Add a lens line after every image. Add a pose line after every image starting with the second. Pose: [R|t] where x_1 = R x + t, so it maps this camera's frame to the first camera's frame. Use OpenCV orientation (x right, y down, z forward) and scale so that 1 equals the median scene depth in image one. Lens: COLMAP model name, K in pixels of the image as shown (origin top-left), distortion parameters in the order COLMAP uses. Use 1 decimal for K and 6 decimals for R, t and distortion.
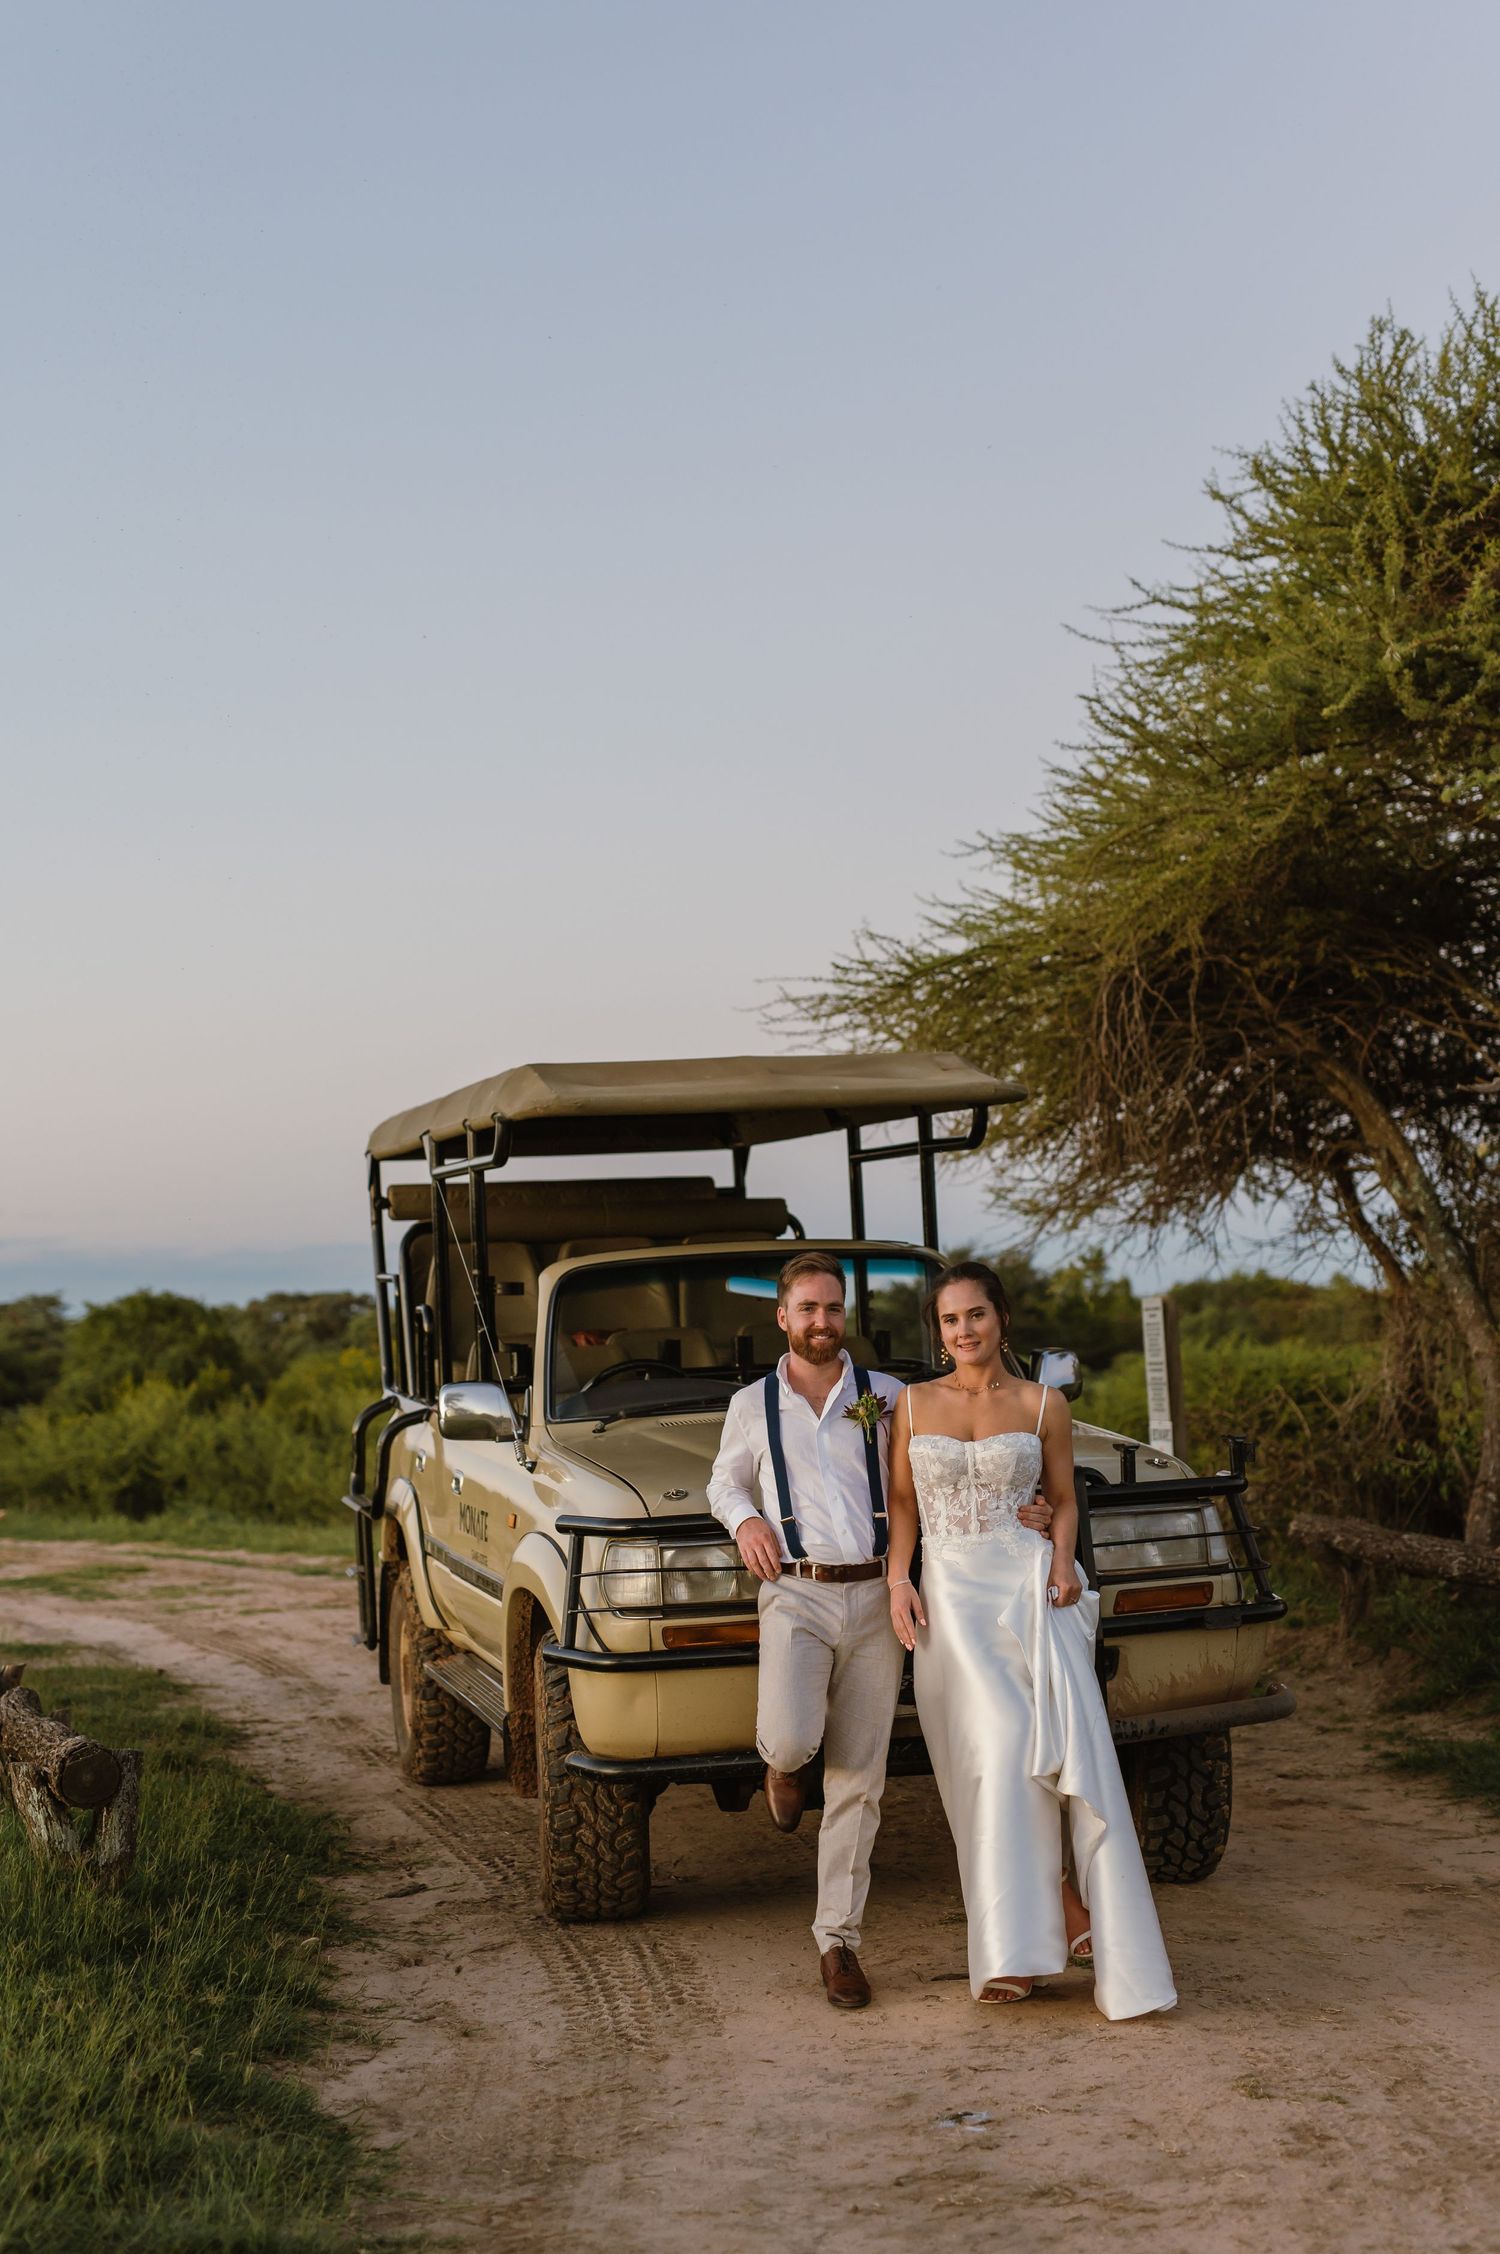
lens RADIAL K [[3260.9, 0, 750.0], [0, 3260.9, 1127.0], [0, 0, 1]] dist [0.120441, -0.008758]
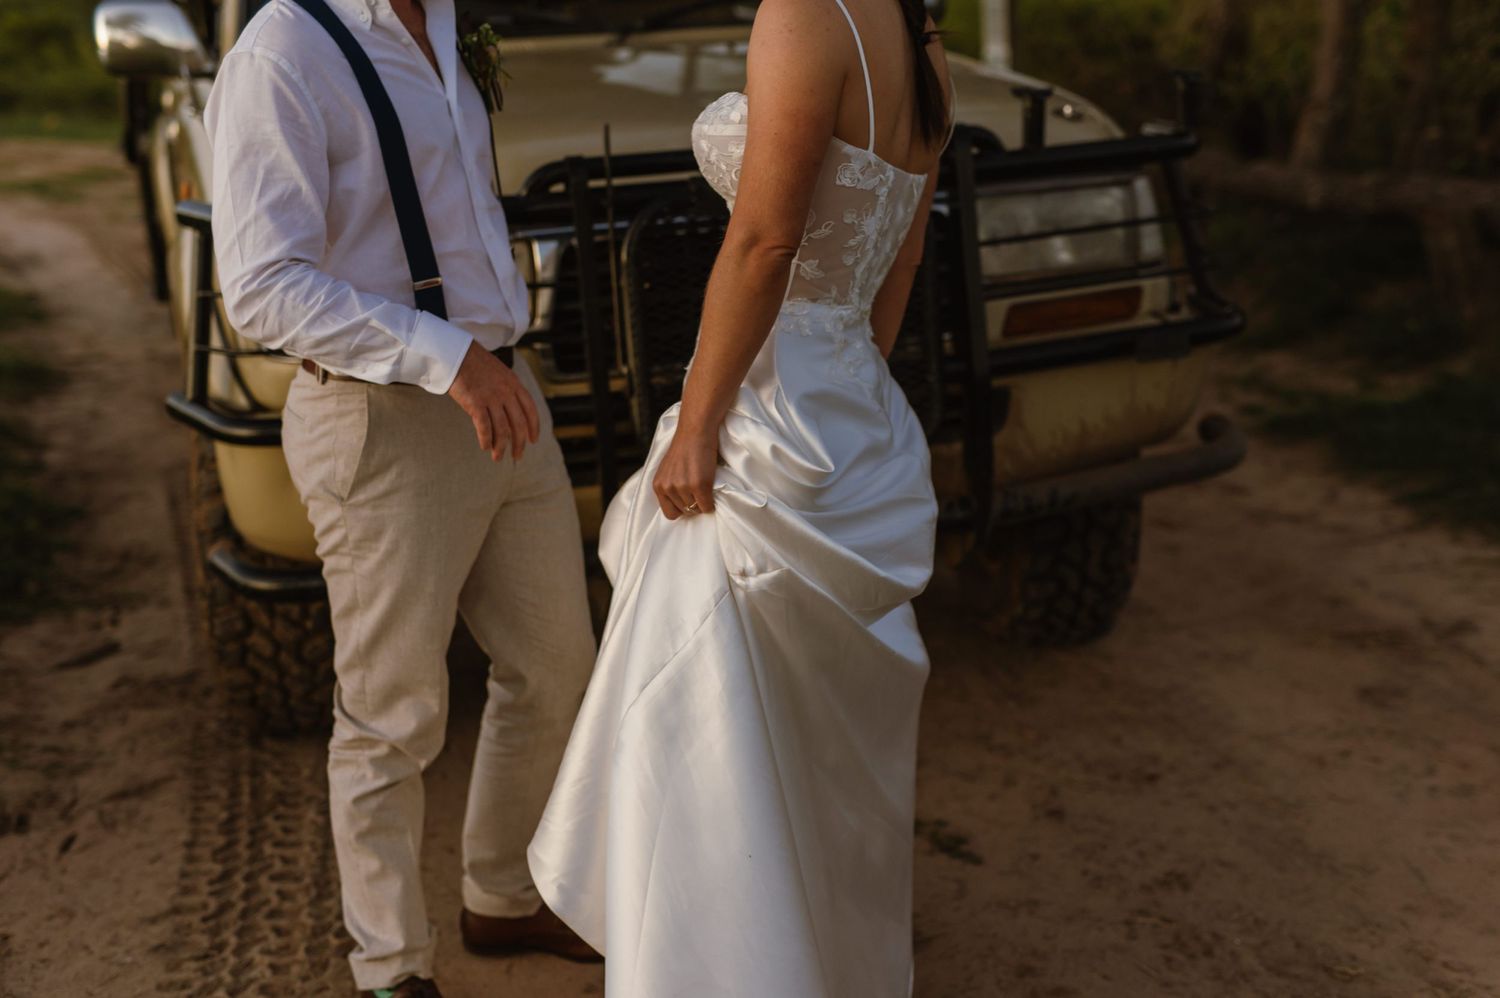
lens RADIAL K [[2217.2, 0, 745.9], [0, 2217.2, 529.3], [0, 0, 1]] dist [0.196116, -0.059564]
pose [[0.999444, -0.011589, 0.031262, 0.039292], [0.001791, 0.954956, 0.296742, 0.044561], [-0.033293, -0.296521, 0.954446, 0.511846]]
